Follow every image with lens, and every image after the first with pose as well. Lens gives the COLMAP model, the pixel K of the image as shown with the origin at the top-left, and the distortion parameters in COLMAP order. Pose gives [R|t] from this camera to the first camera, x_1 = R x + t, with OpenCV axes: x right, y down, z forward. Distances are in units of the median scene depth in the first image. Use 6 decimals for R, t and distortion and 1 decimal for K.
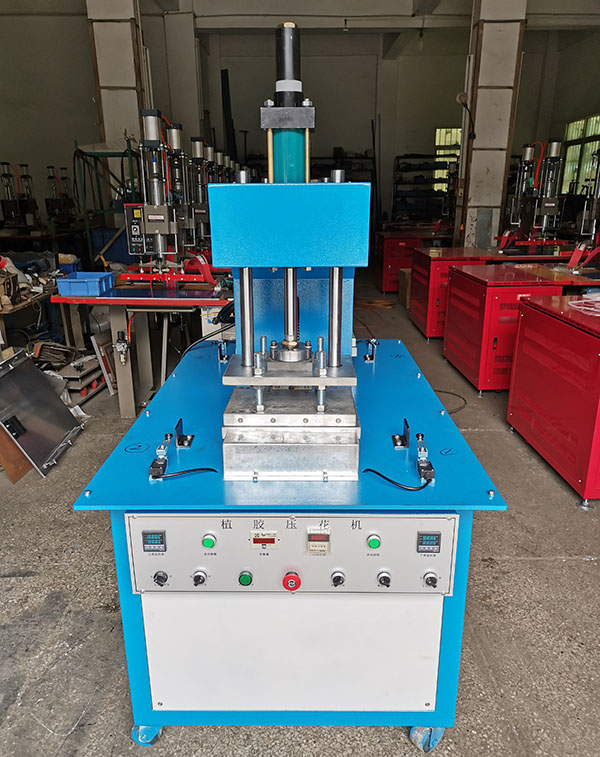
lens RADIAL K [[603.4, 0, 299.6], [0, 603.4, 401.1], [0, 0, 1]] dist [0.037571, -0.005116]
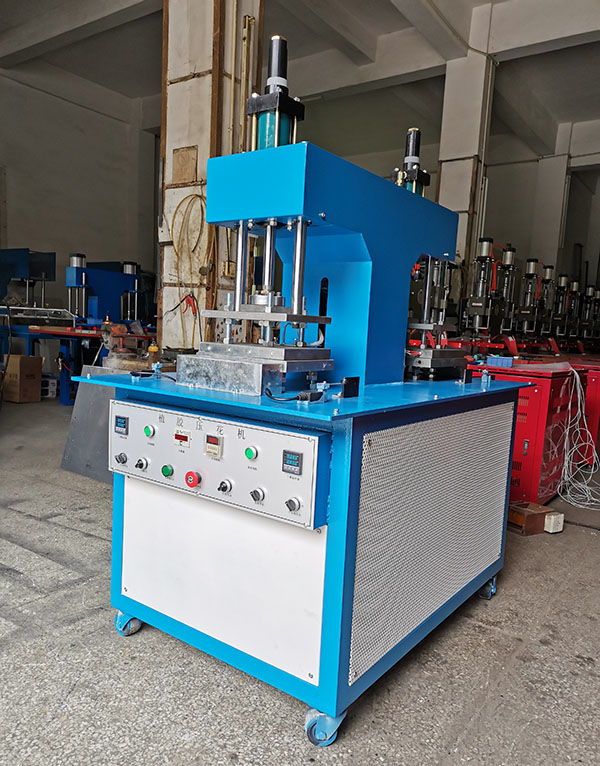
lens RADIAL K [[604.2, 0, 300.2], [0, 604.2, 398.7], [0, 0, 1]] dist [0.033176, 0.004120]
pose [[0.808849, 0.115961, -0.576469, 0.296180], [-0.244660, 0.957841, -0.150609, 0.104581], [0.534701, 0.262859, 0.803119, 0.062420]]
